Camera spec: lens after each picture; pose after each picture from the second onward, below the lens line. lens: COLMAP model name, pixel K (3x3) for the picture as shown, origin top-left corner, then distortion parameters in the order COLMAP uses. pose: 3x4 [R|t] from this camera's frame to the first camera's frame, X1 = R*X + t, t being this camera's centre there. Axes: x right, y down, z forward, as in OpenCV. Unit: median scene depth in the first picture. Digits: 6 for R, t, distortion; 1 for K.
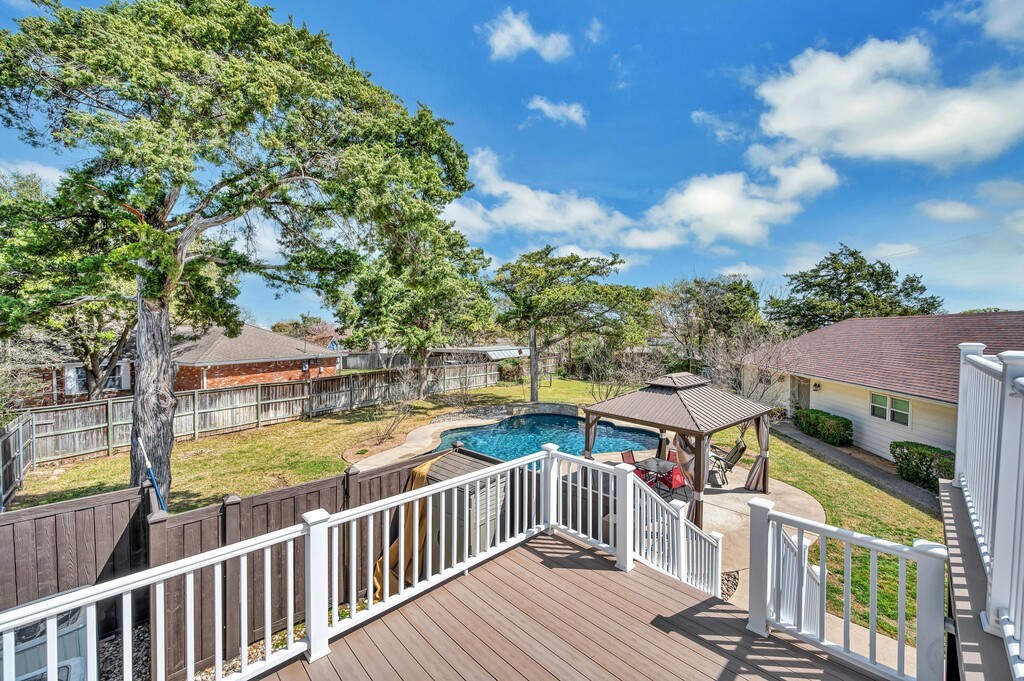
lens RADIAL K [[386.8, 0, 509.6], [0, 386.8, 340.1], [0, 0, 1]] dist [-0.001070, -0.000066]
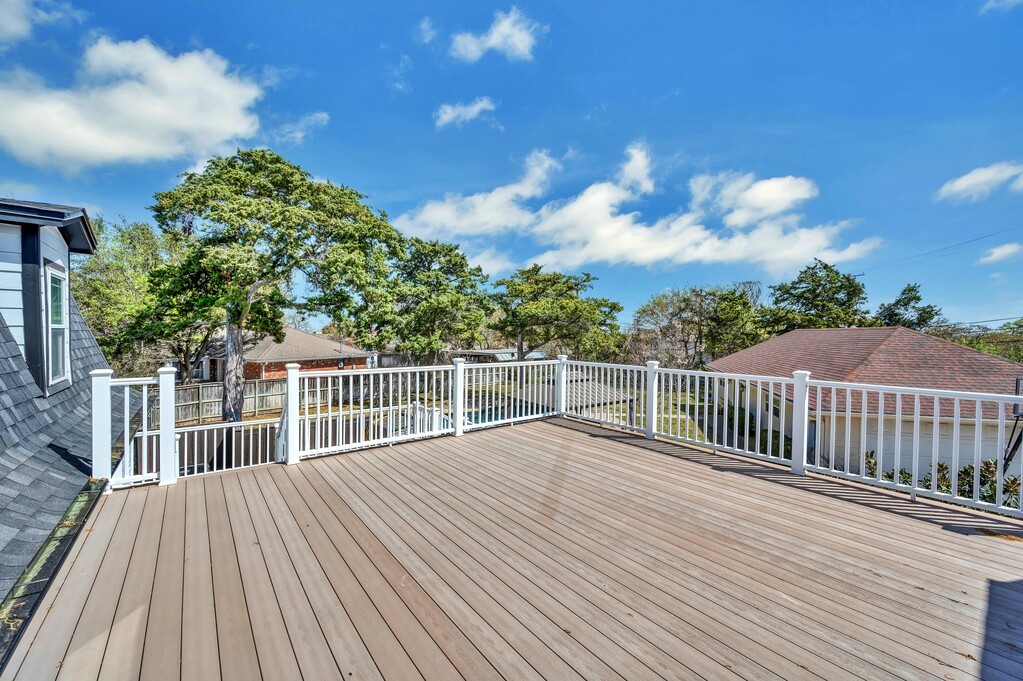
lens RADIAL K [[401.9, 0, 520.9], [0, 401.9, 339.8], [0, 0, 1]] dist [-0.000171, -0.000253]
pose [[0.994662, 0.010433, -0.102655, 0.229940], [-0.010832, 0.999936, -0.003327, -0.014492], [0.102614, 0.004421, 0.994711, -0.279008]]
